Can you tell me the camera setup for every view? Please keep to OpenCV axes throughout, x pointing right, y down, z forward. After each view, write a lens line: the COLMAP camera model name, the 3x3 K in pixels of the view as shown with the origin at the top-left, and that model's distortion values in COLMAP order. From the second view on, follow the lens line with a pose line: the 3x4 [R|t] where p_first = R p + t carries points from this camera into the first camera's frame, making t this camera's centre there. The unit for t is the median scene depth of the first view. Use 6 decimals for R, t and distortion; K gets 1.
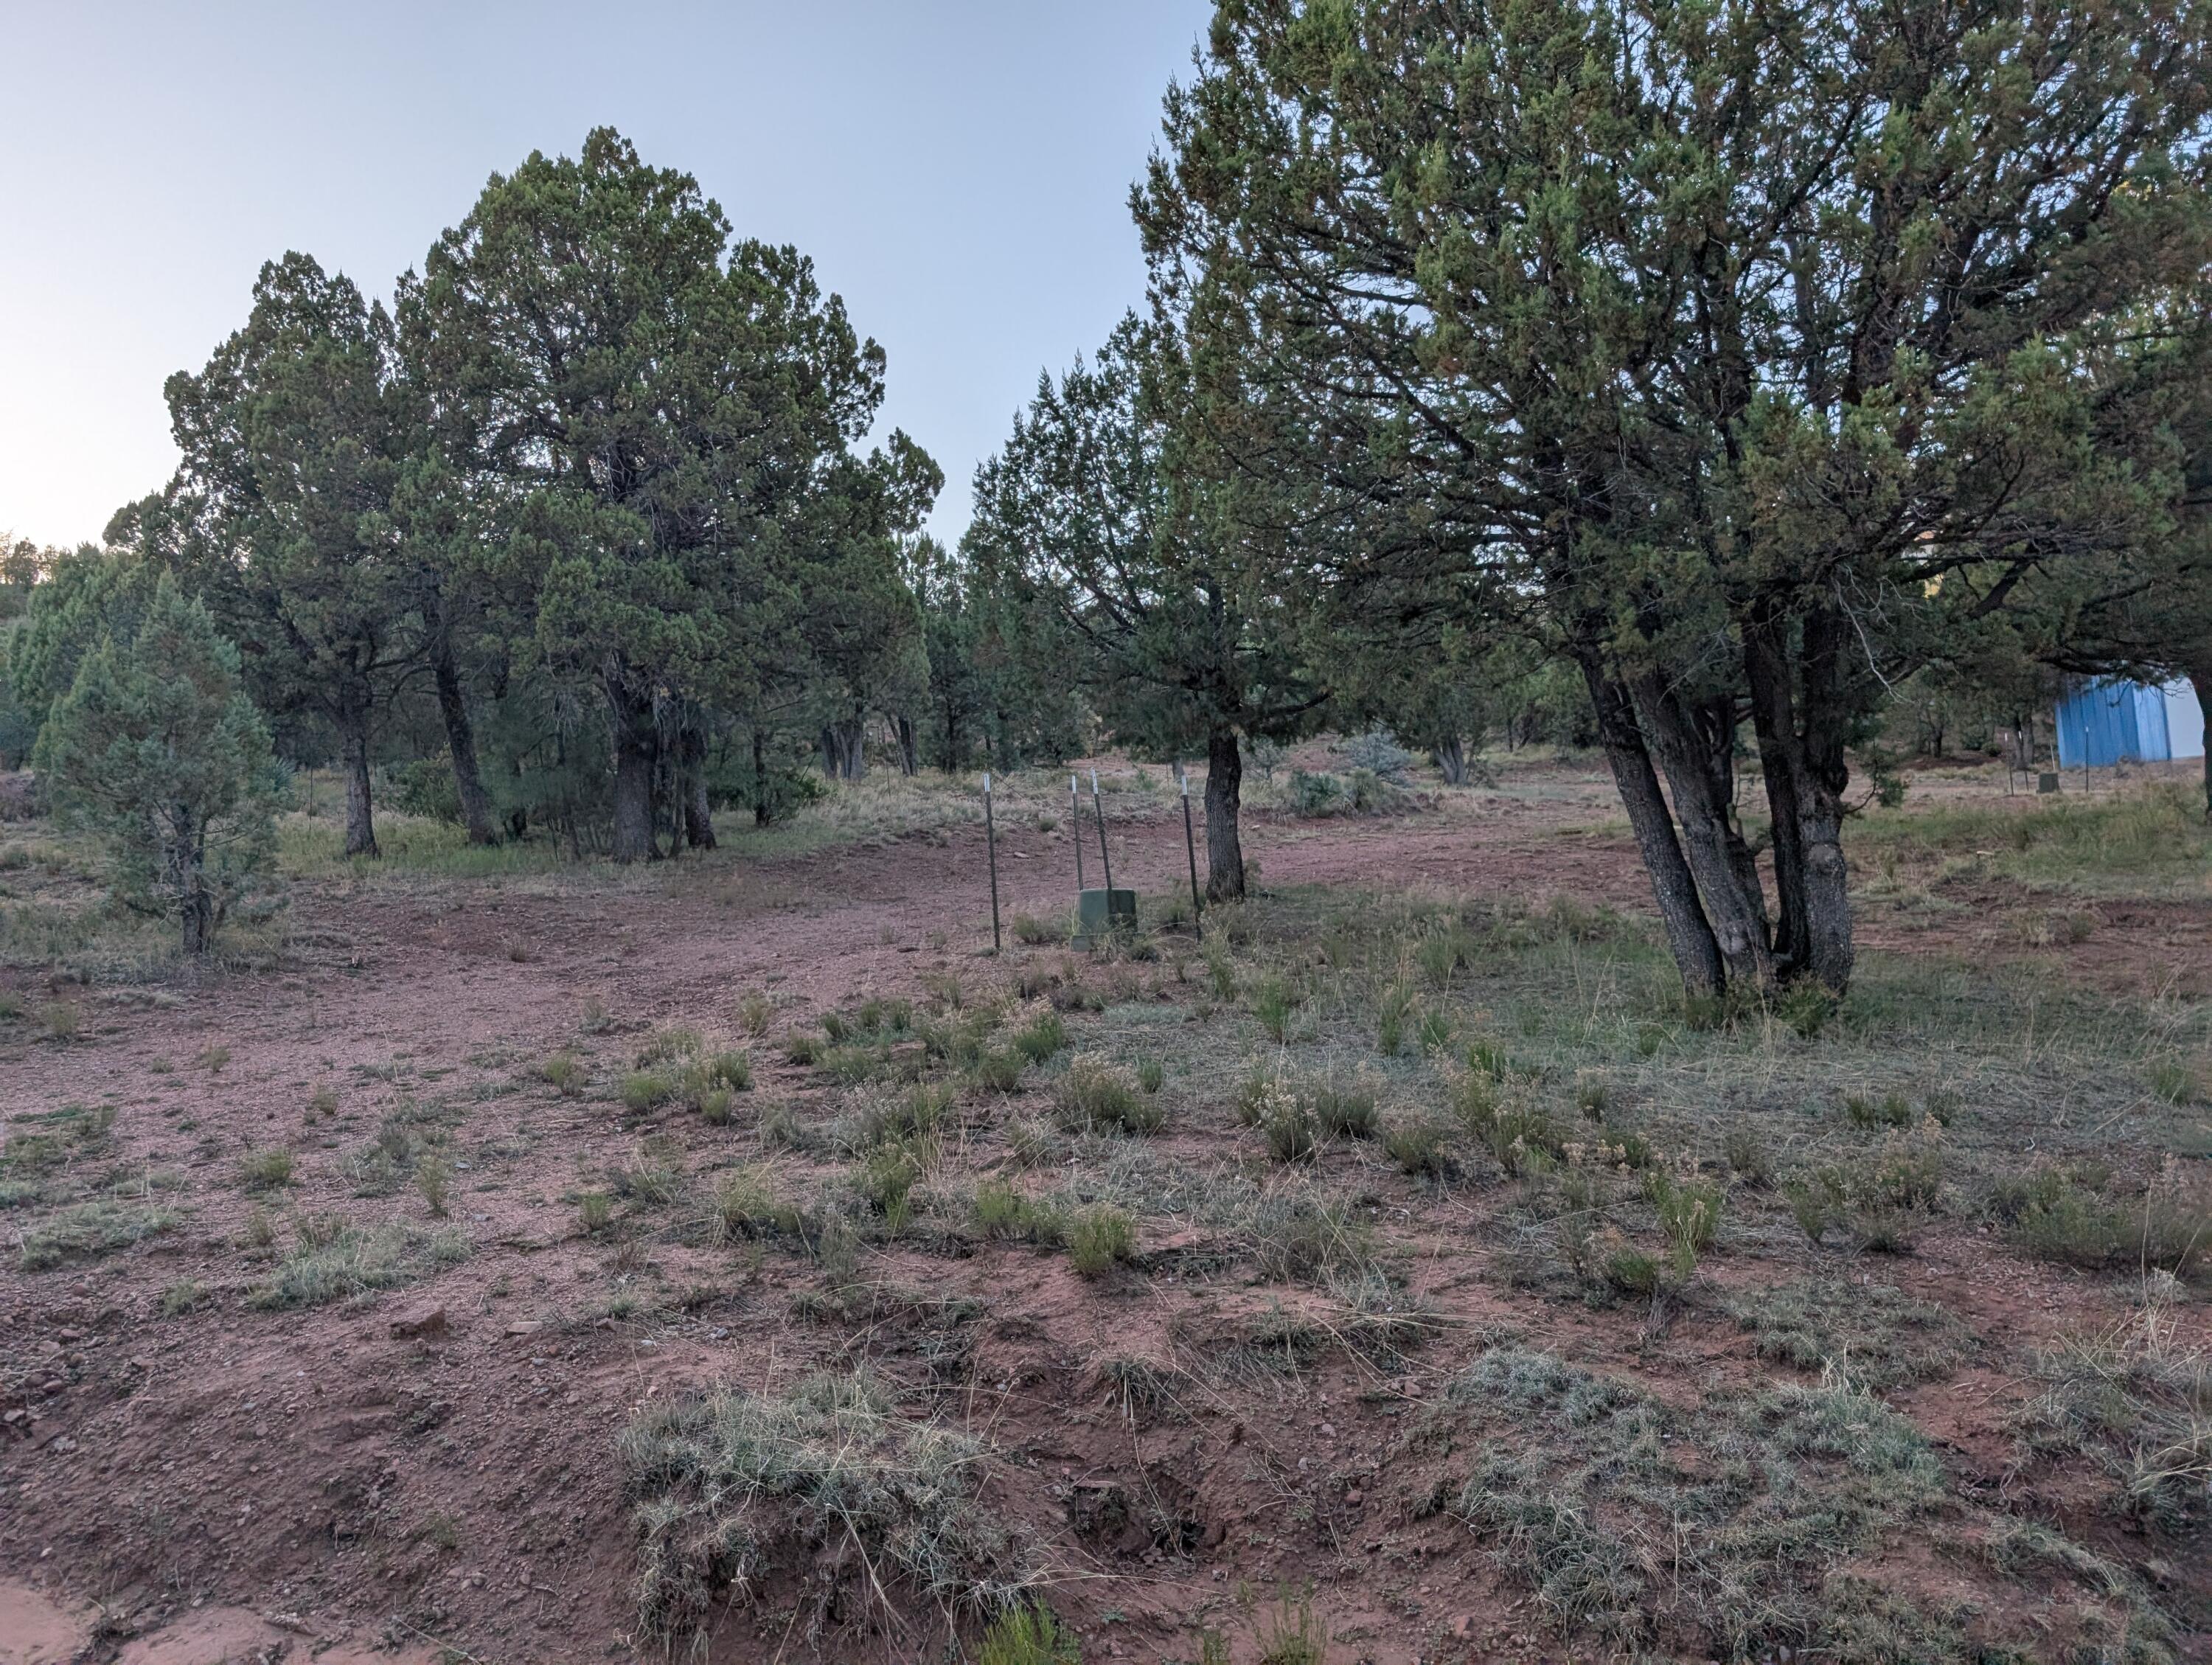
lens RADIAL K [[1570.0, 0, 1100.7], [0, 1570.0, 841.4], [0, 0, 1]] dist [-0.007676, -0.008064]
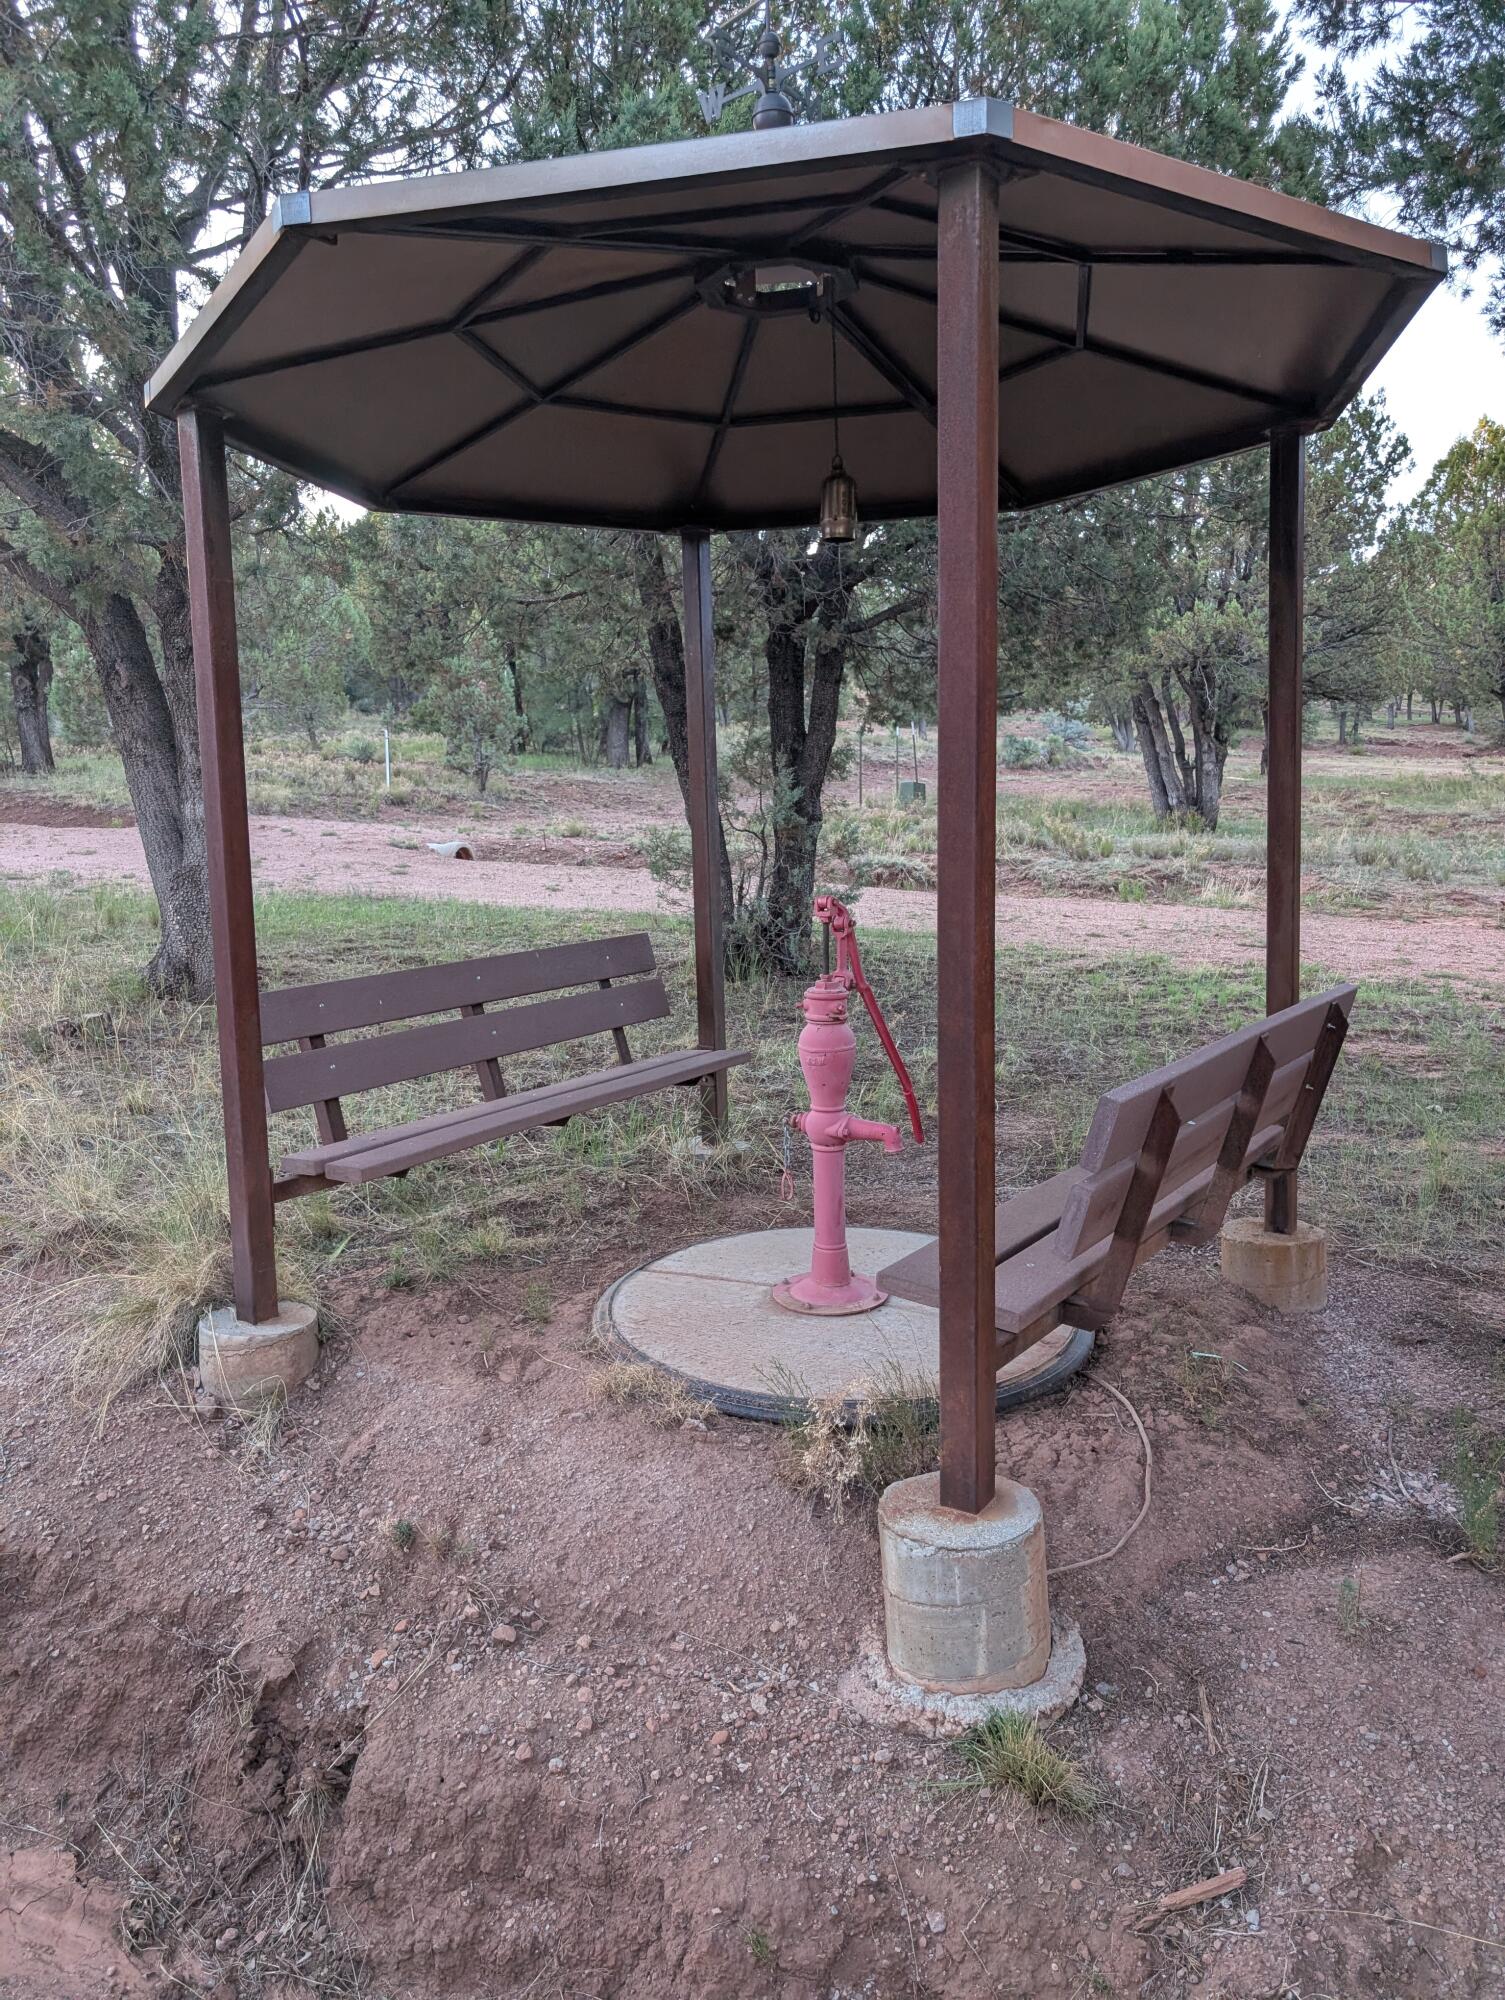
lens RADIAL K [[1405.0, 0, 755.0], [0, 1405.0, 998.4], [0, 0, 1]] dist [-0.000674, -0.000049]
pose [[0.997576, 0.054649, -0.043084, -0.080613], [-0.047986, 0.988577, 0.142876, 0.043298], [0.050400, -0.140462, 0.988802, -0.669040]]
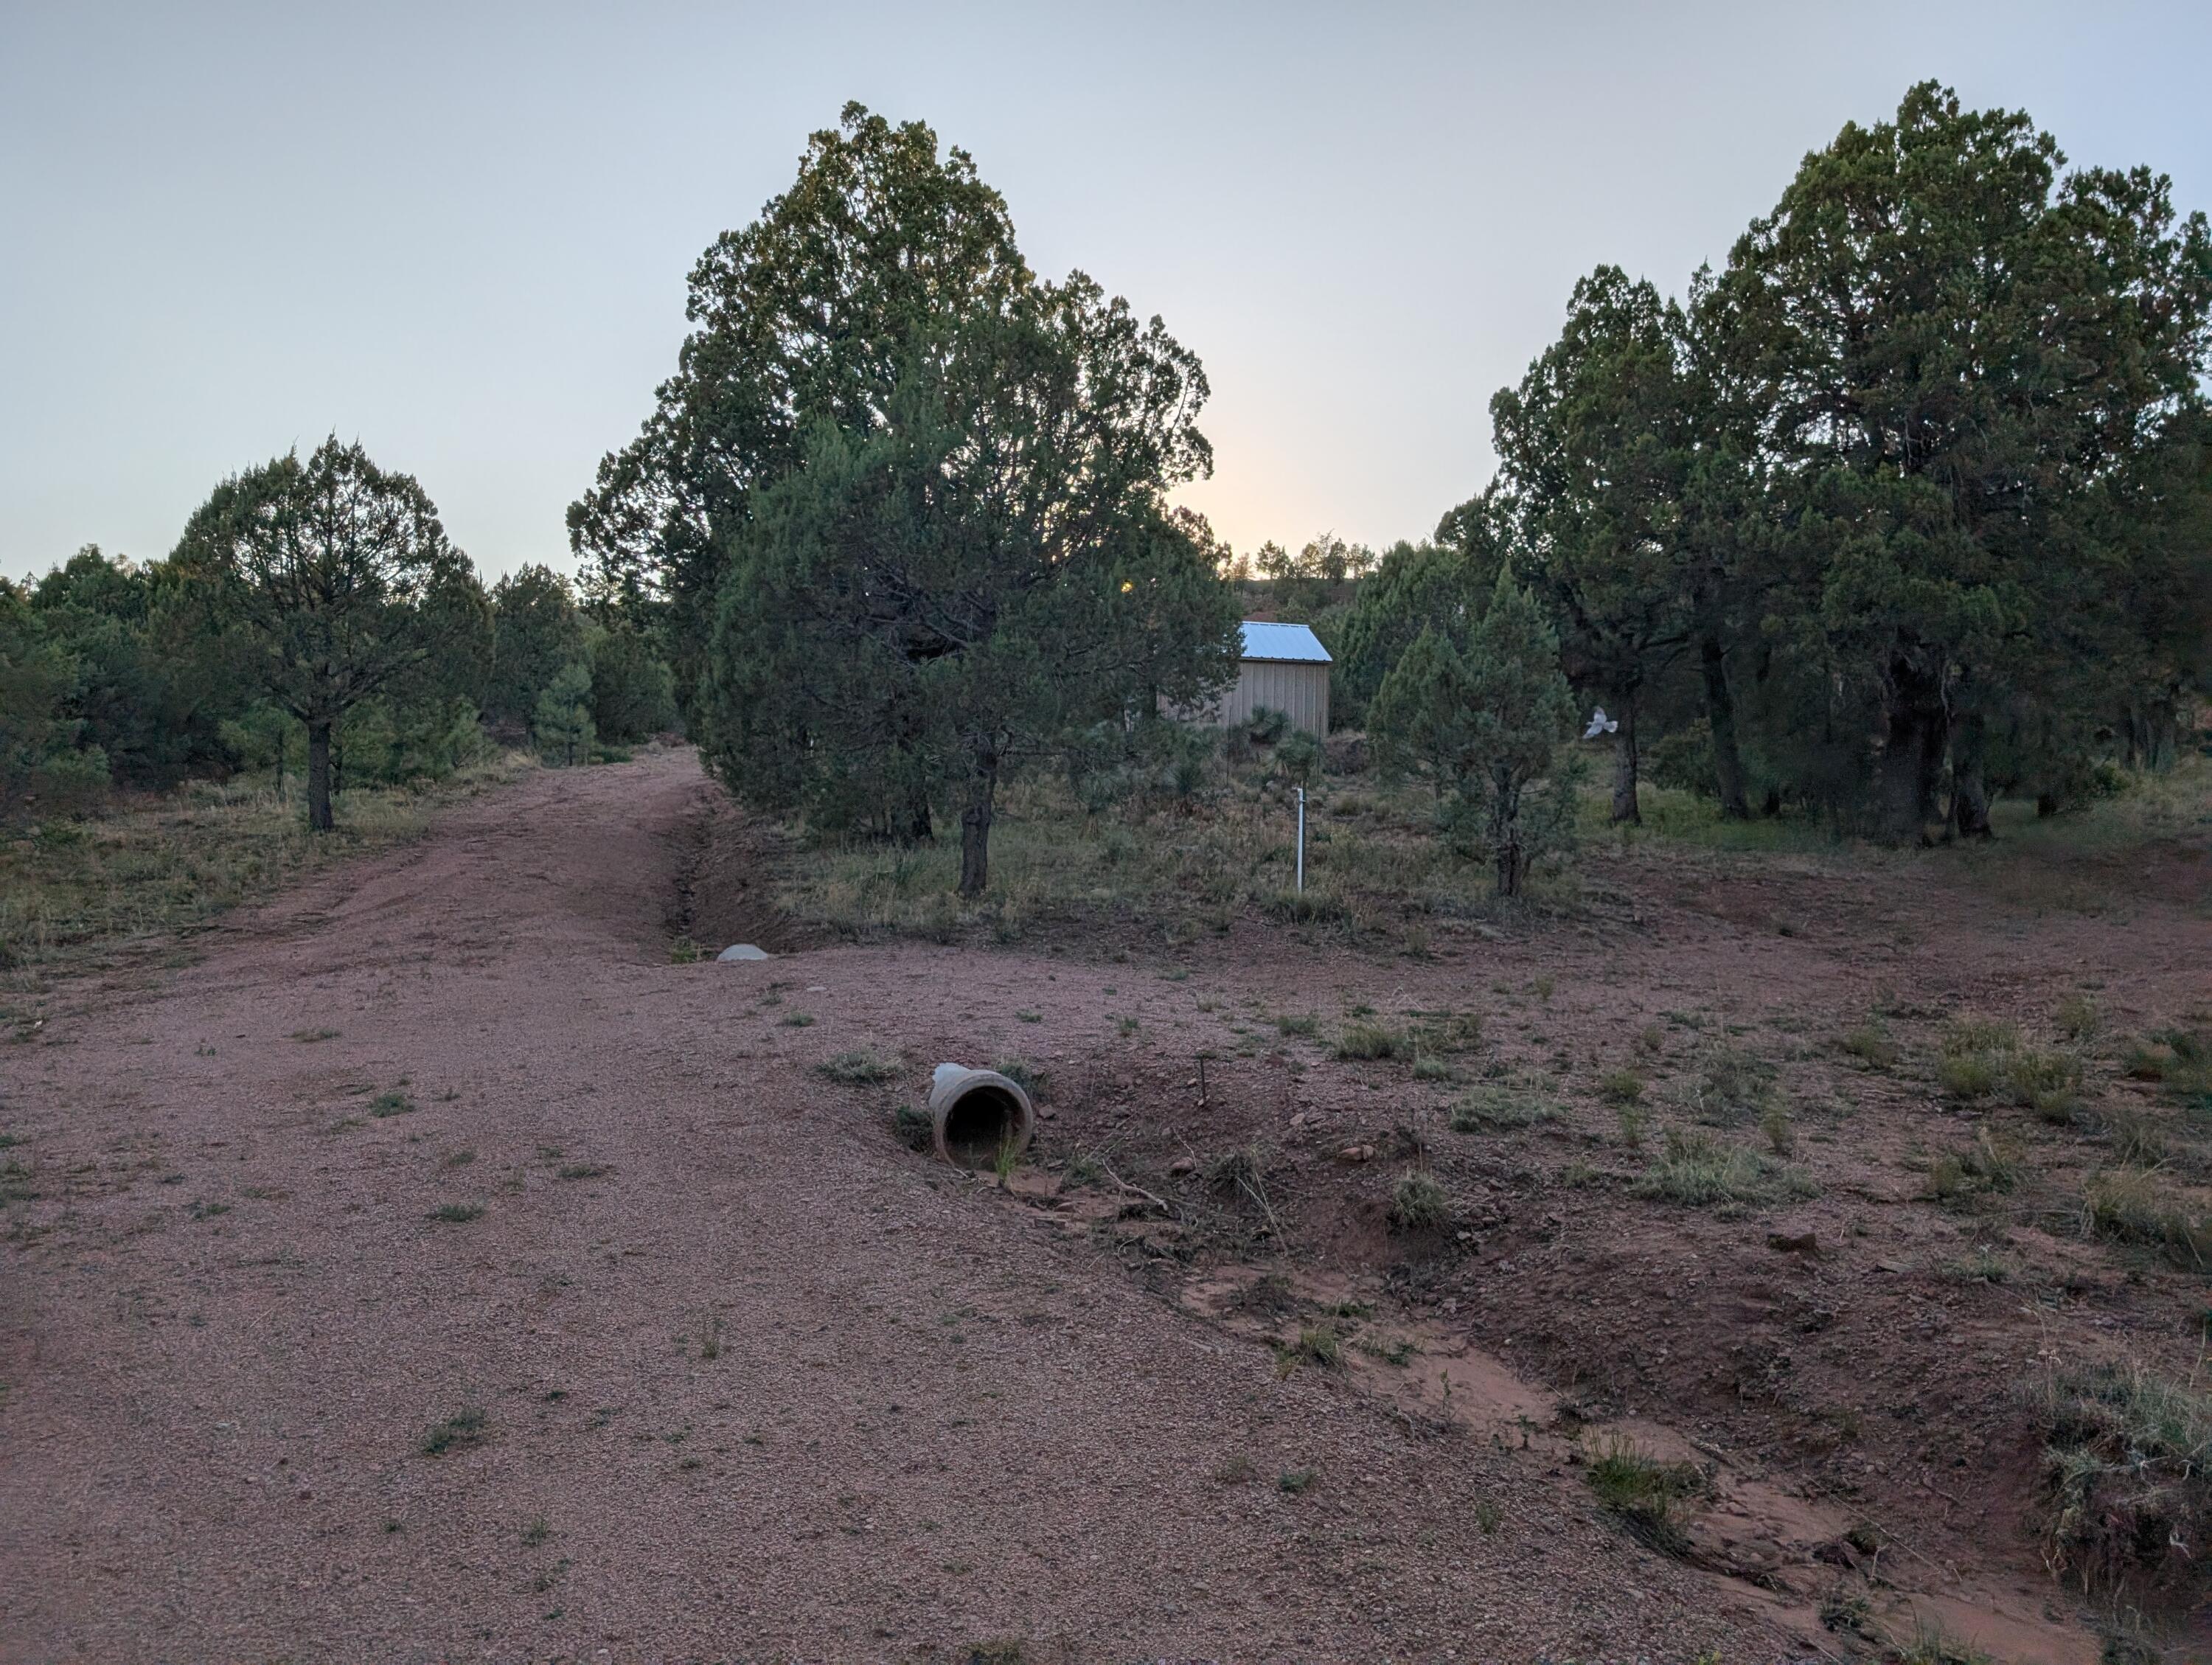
lens RADIAL K [[1570.0, 0, 1103.9], [0, 1570.0, 826.5], [0, 0, 1]] dist [-0.007676, -0.008064]
pose [[0.737810, 0.066820, -0.671693, -0.017209], [-0.063117, 0.997558, 0.029907, 0.002779], [0.672052, 0.020329, 0.740225, -0.042423]]
